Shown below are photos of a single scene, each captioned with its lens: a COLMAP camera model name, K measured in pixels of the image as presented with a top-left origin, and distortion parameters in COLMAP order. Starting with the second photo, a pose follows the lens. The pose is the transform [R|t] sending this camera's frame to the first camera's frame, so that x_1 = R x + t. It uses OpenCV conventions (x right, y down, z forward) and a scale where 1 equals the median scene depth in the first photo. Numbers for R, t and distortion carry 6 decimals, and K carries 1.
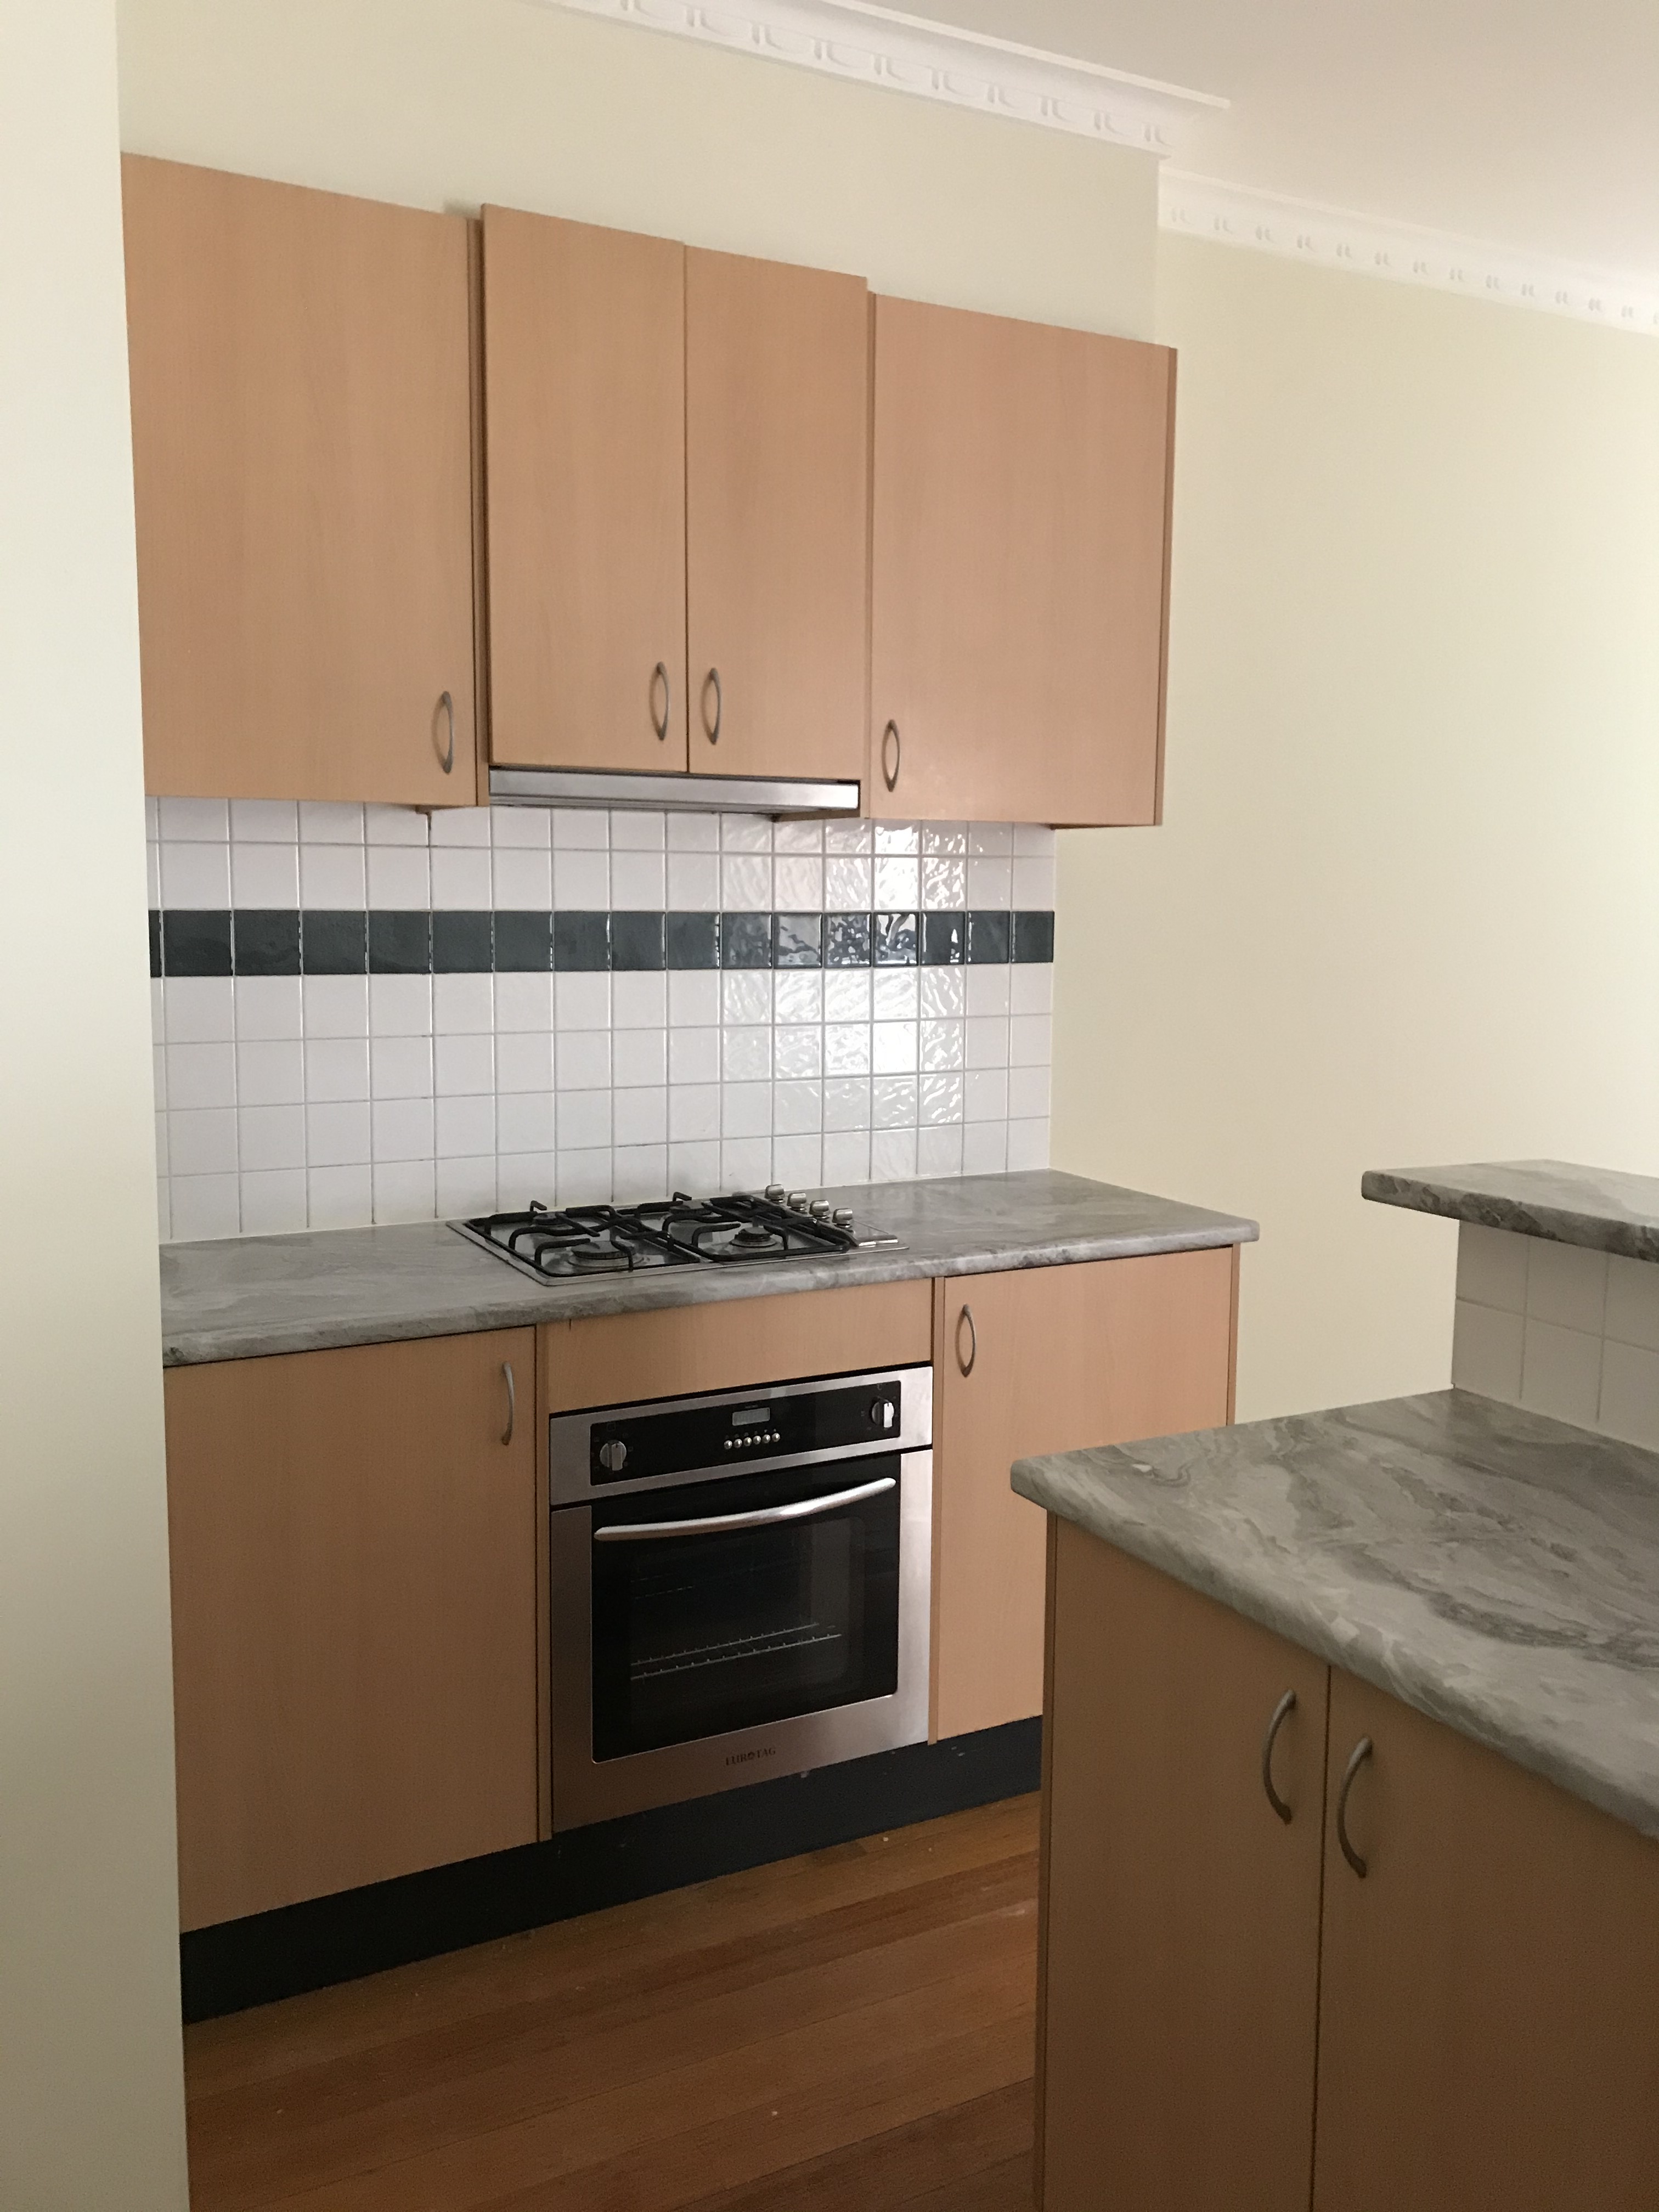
lens RADIAL K [[1819.2, 0, 836.2], [0, 1819.2, 1095.2], [0, 0, 1]] dist [0.040610, -0.042400]
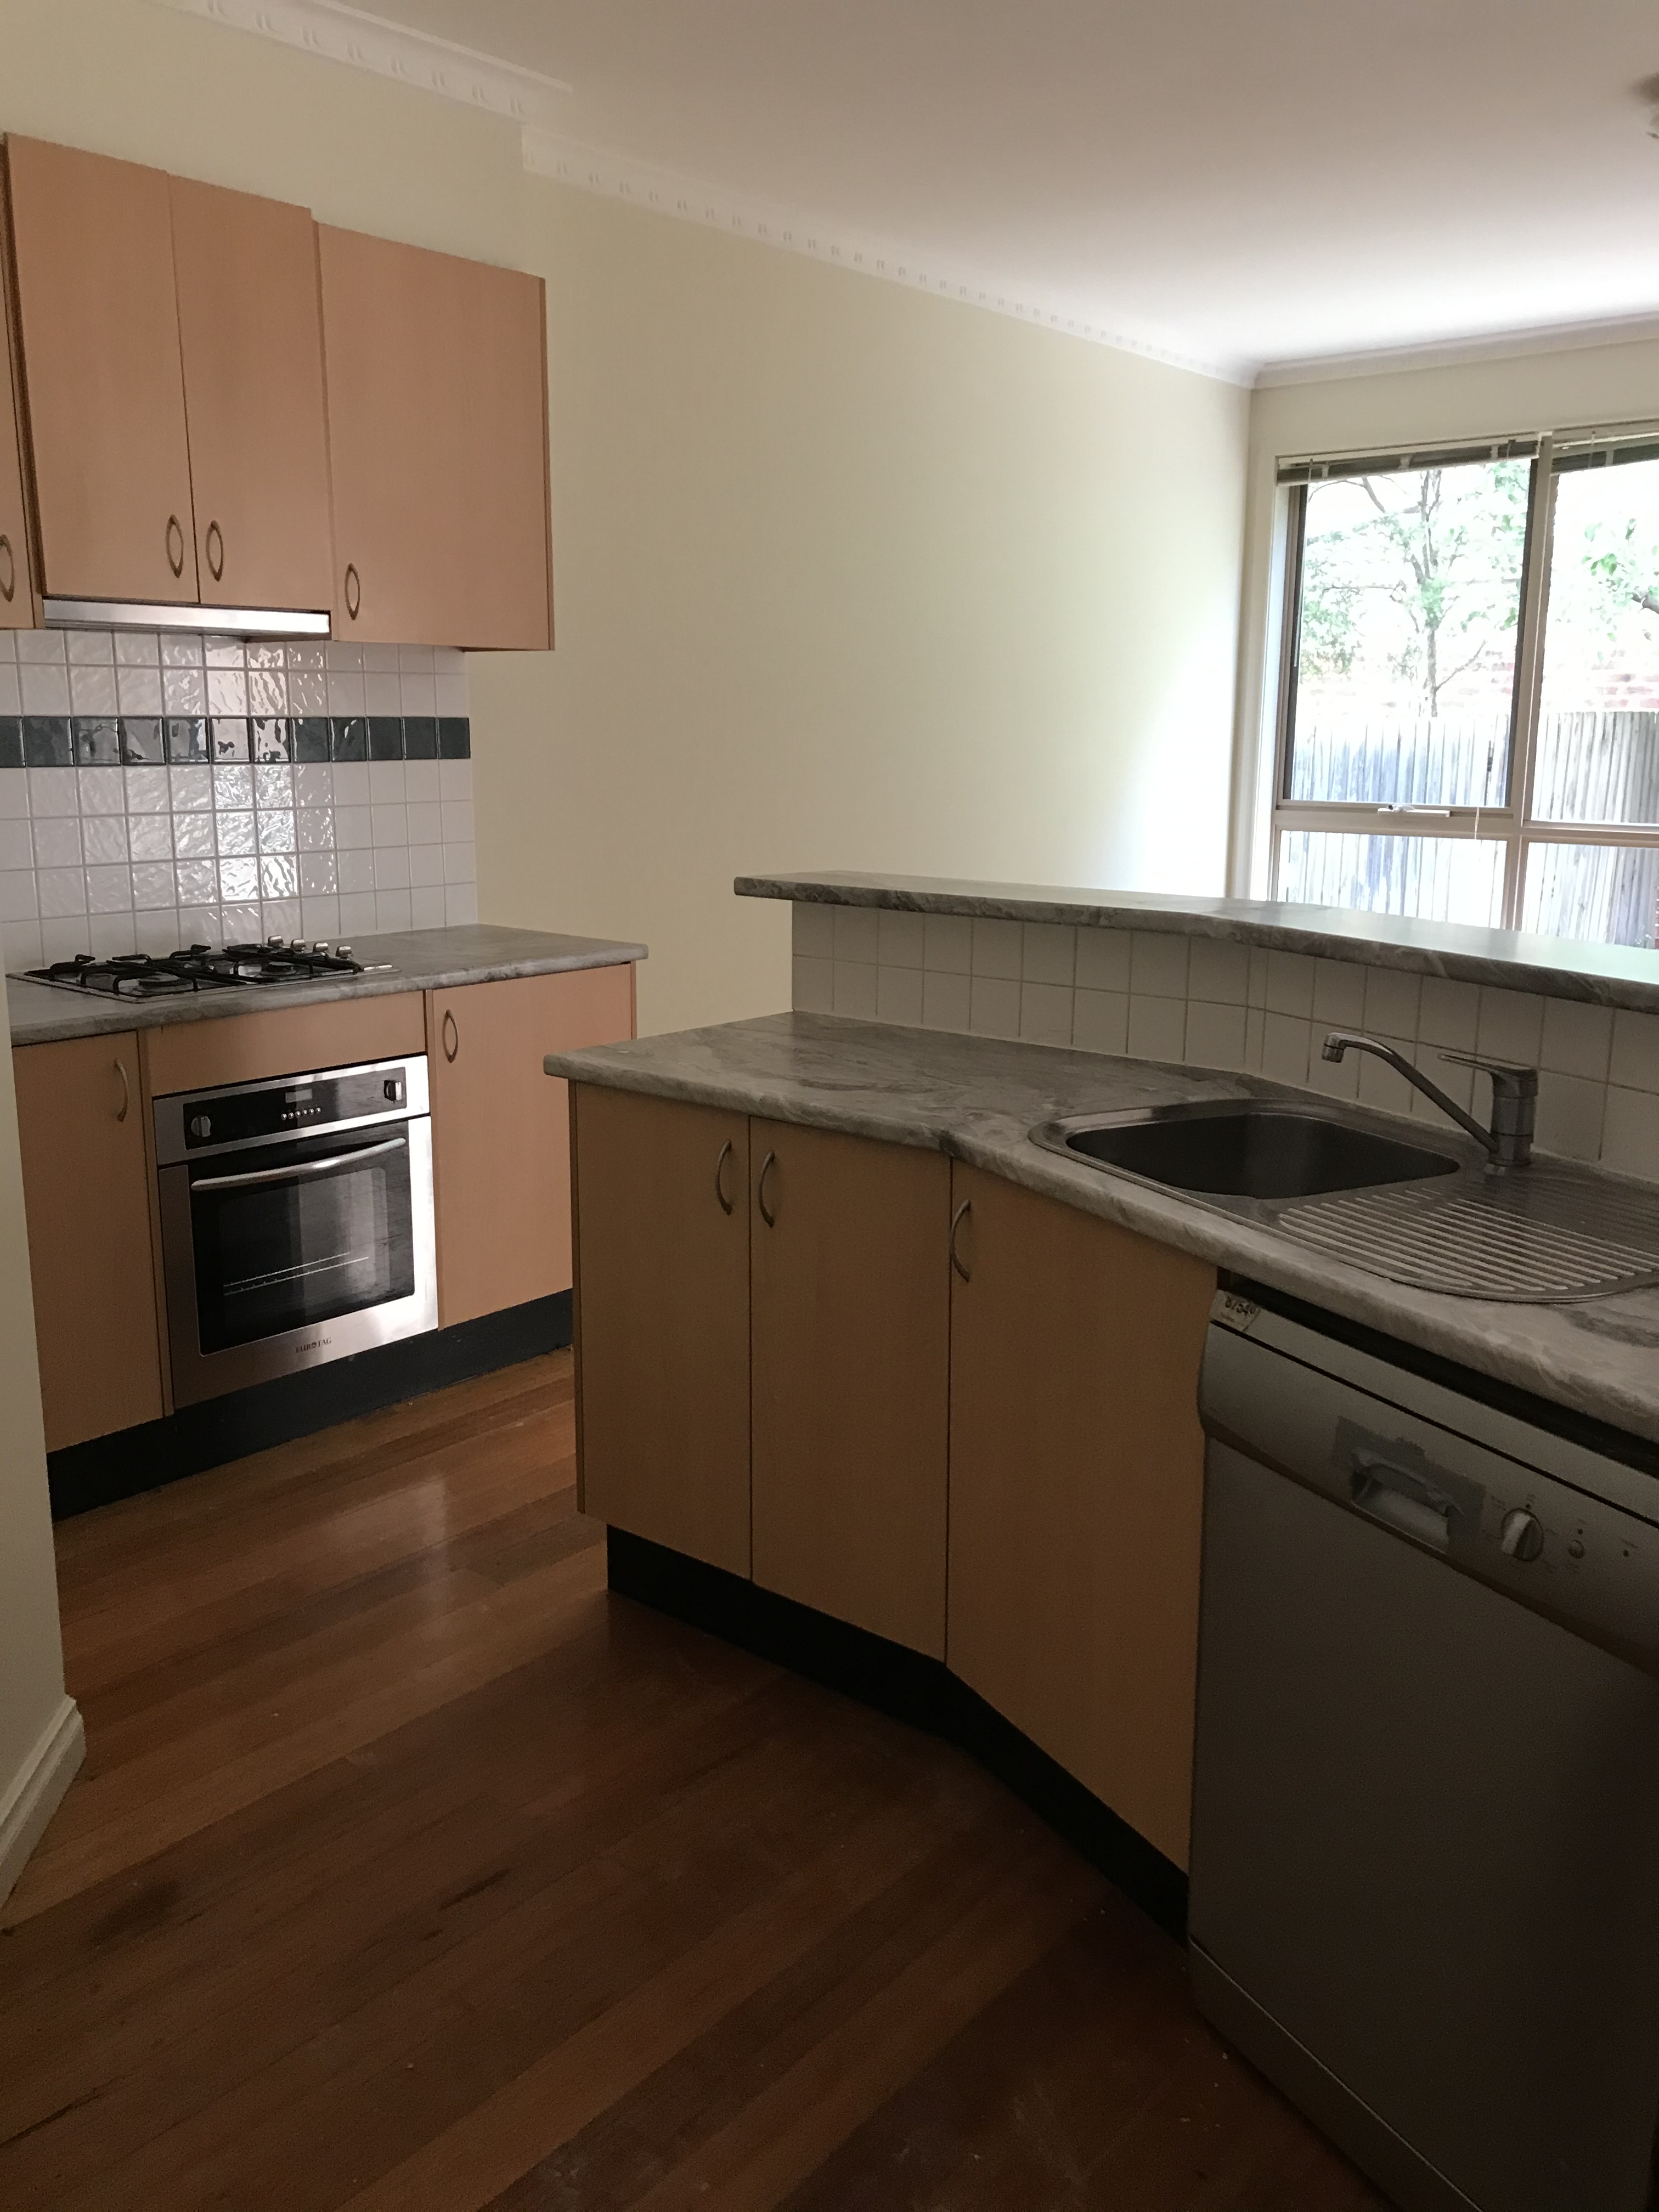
lens RADIAL K [[1819.2, 0, 836.2], [0, 1819.2, 1095.2], [0, 0, 1]] dist [0.040610, -0.042400]
pose [[0.927468, -0.079446, 0.365365, -0.165864], [0.044717, 0.993721, 0.102565, 0.054032], [-0.371219, -0.078787, 0.925197, -0.380565]]
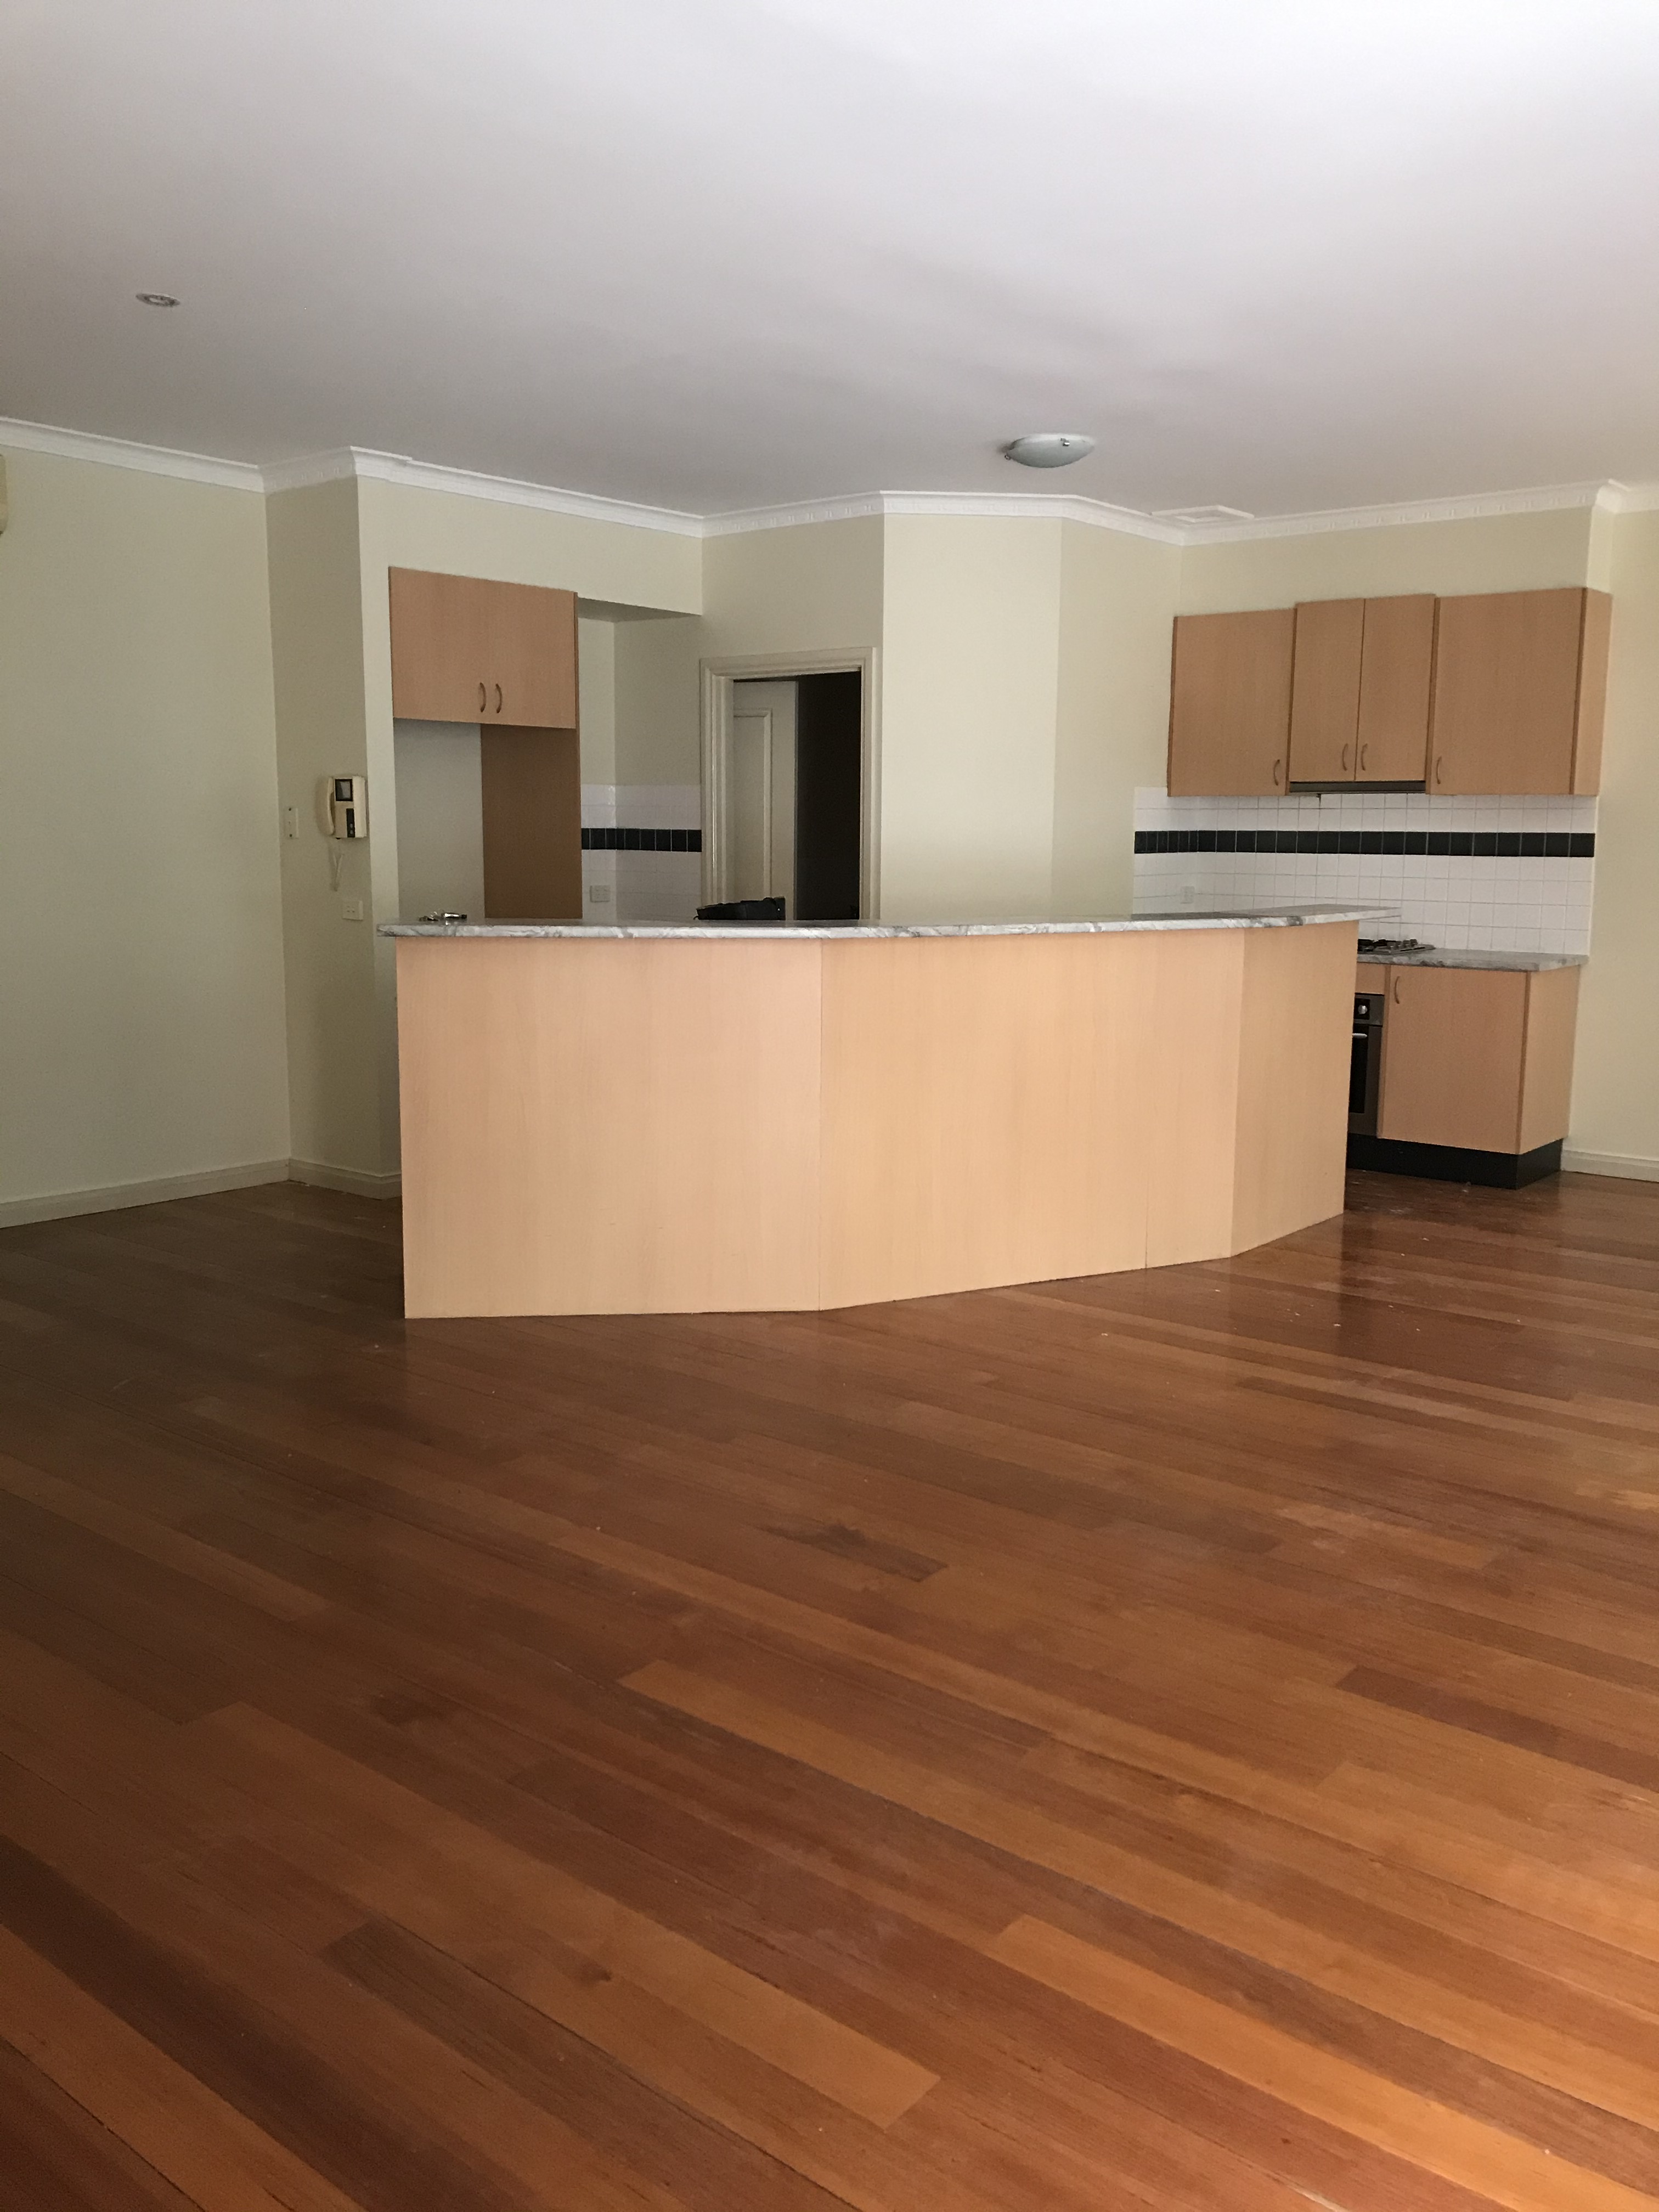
lens RADIAL K [[1819.2, 0, 836.2], [0, 1819.2, 1095.2], [0, 0, 1]] dist [0.040610, -0.042400]
pose [[0.382685, 0.135402, -0.913903, 2.305713], [-0.098938, 0.989520, 0.105176, 0.086190], [0.918566, 0.050171, 0.392071, -0.841840]]
